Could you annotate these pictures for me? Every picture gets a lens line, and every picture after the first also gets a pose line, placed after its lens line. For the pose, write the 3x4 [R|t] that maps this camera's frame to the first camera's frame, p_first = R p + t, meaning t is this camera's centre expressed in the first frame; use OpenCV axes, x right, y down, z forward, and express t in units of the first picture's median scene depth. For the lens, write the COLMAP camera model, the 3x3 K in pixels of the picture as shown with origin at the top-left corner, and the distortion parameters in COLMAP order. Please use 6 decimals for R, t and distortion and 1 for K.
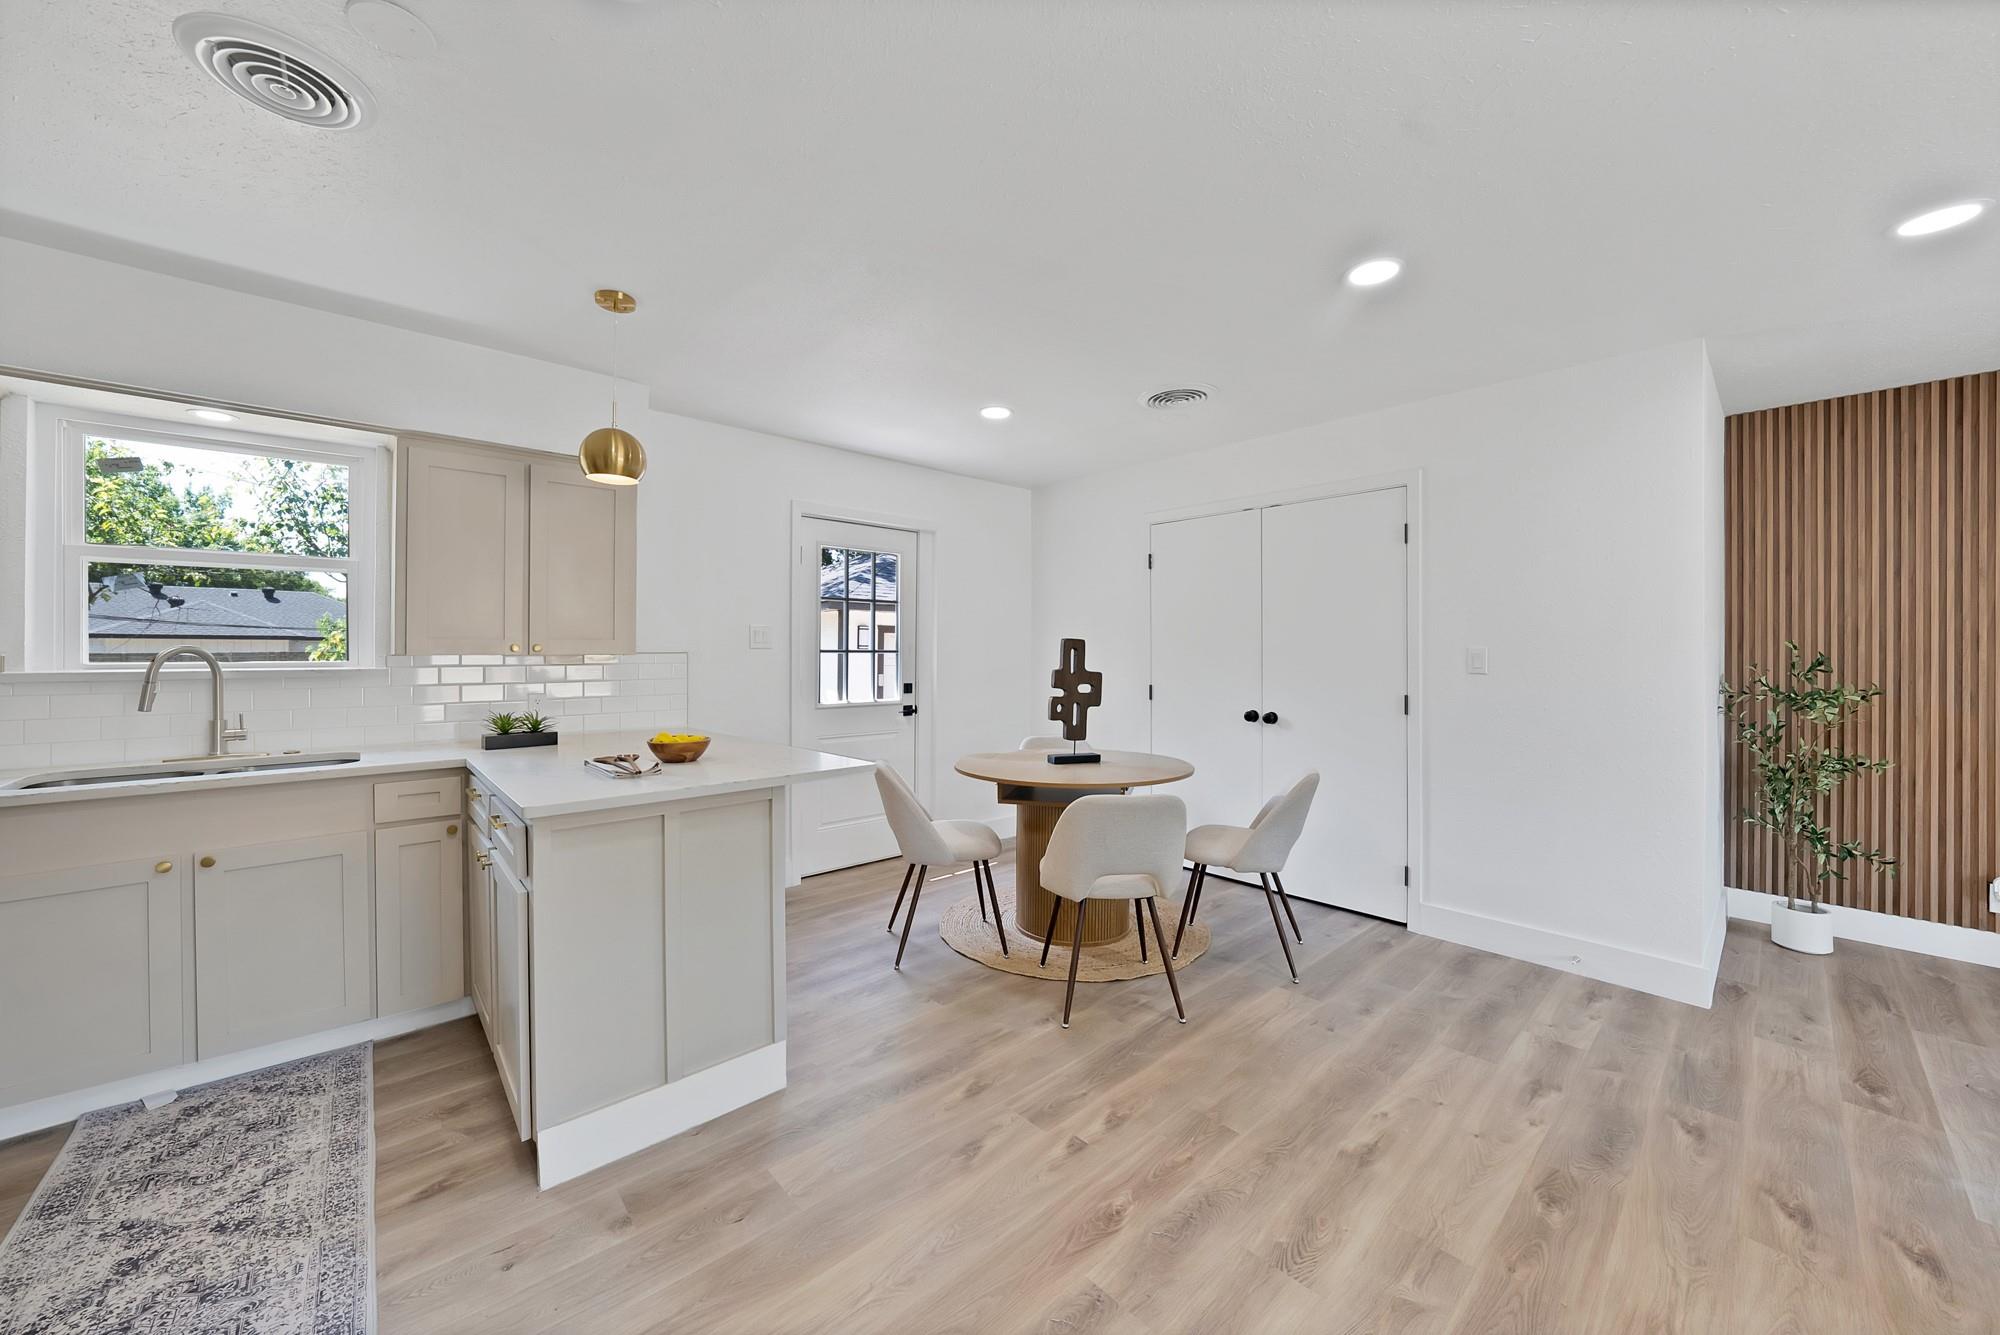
lens RADIAL K [[725.5, 0, 997.9], [0, 725.5, 657.6], [0, 0, 1]] dist [-0.009033, 0.000581]
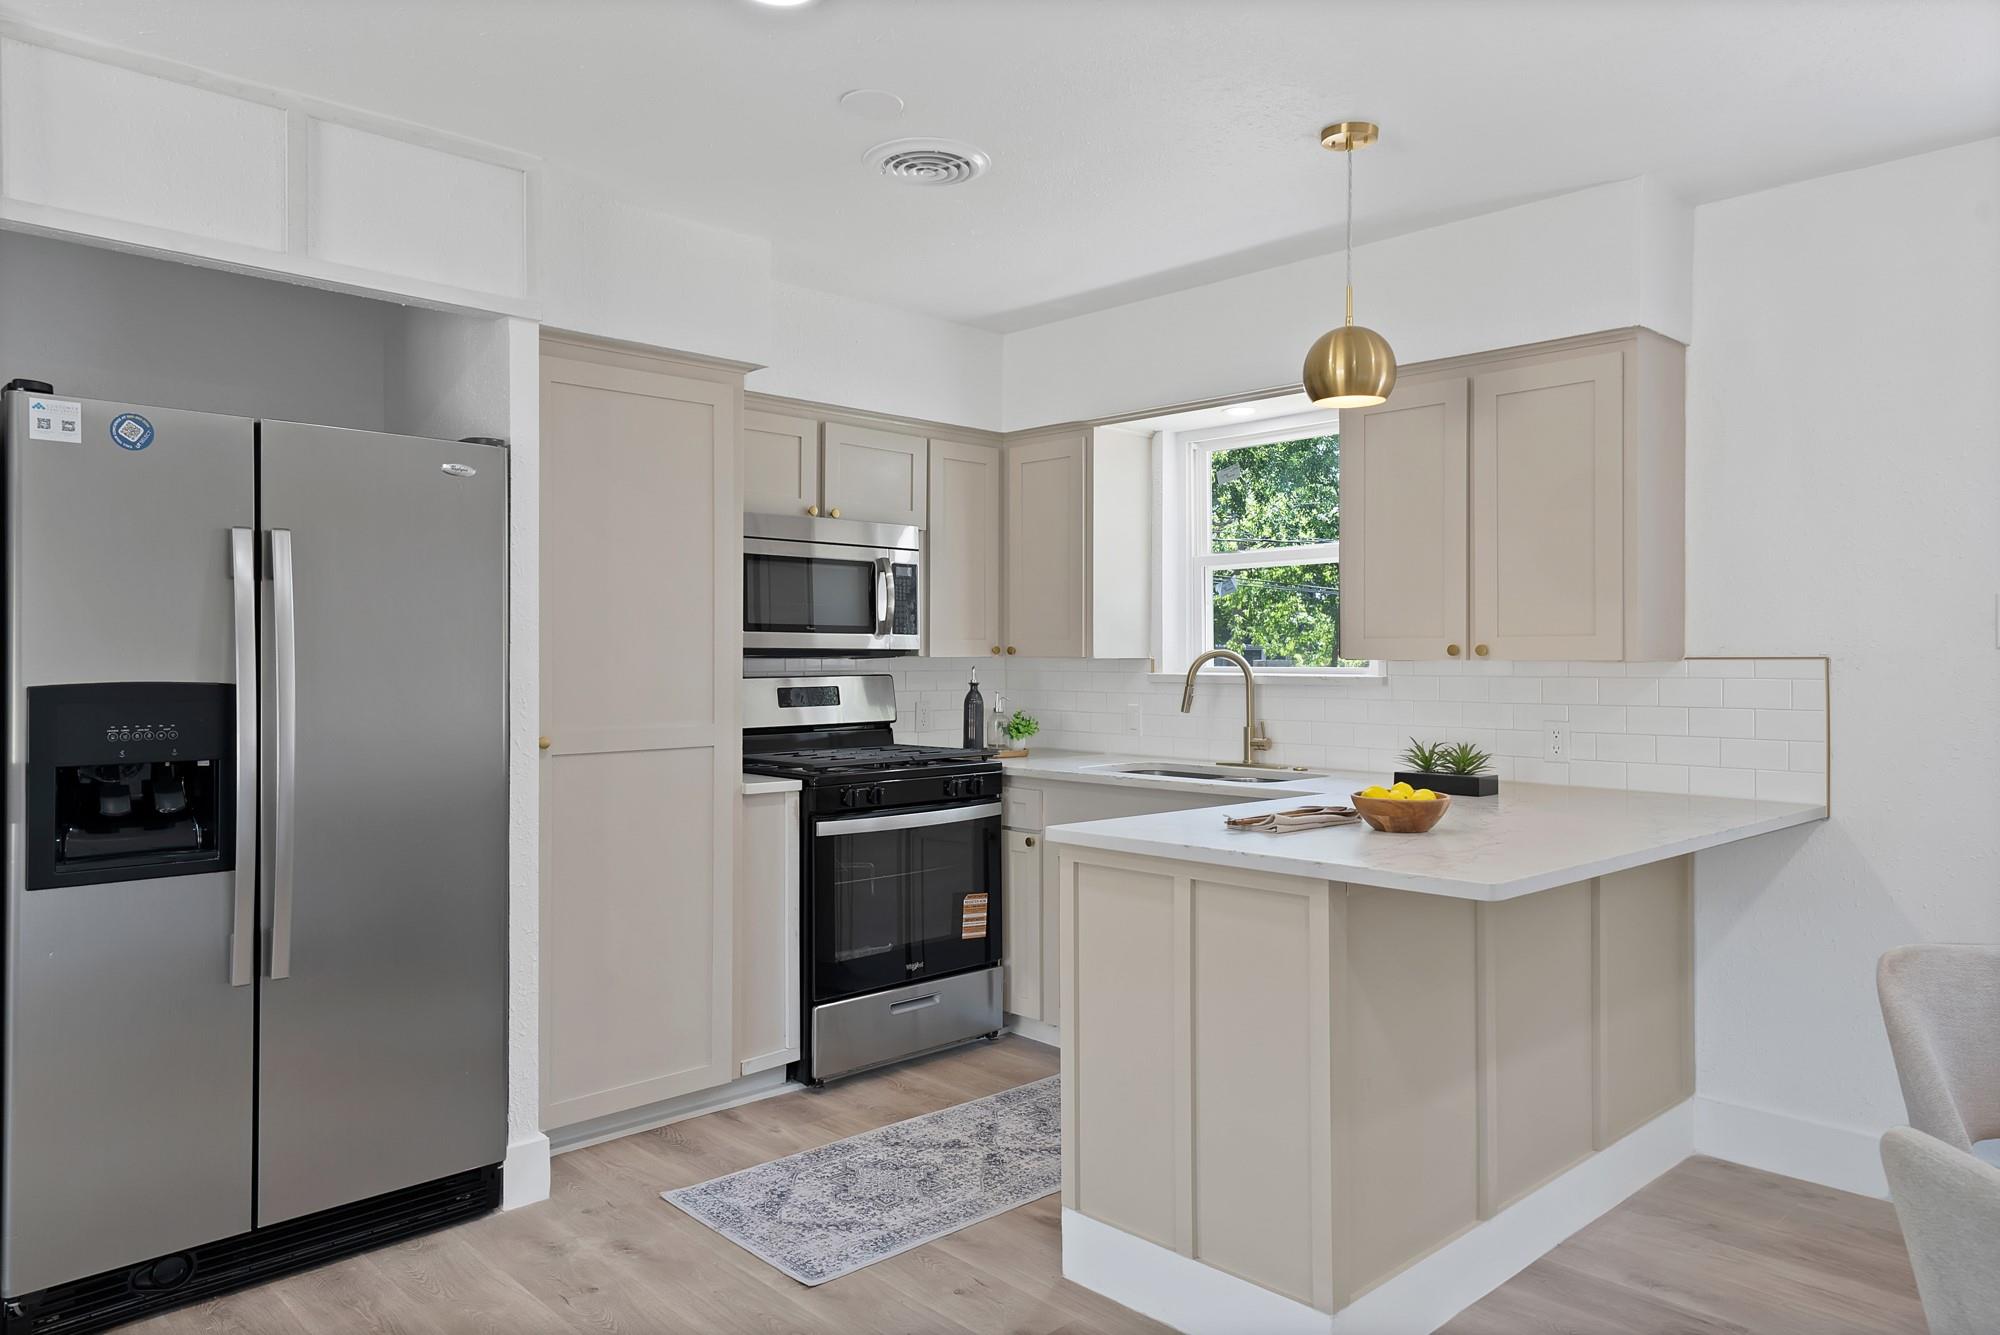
lens RADIAL K [[1329.7, 0, 1003.8], [0, 1329.7, 670.9], [0, 0, 1]] dist [0.007950, 0.001361]
pose [[0.029505, 0.014424, -0.999461, 0.769622], [-0.008970, 0.999859, 0.014165, -0.010286], [0.999524, 0.008547, 0.029630, 0.699368]]
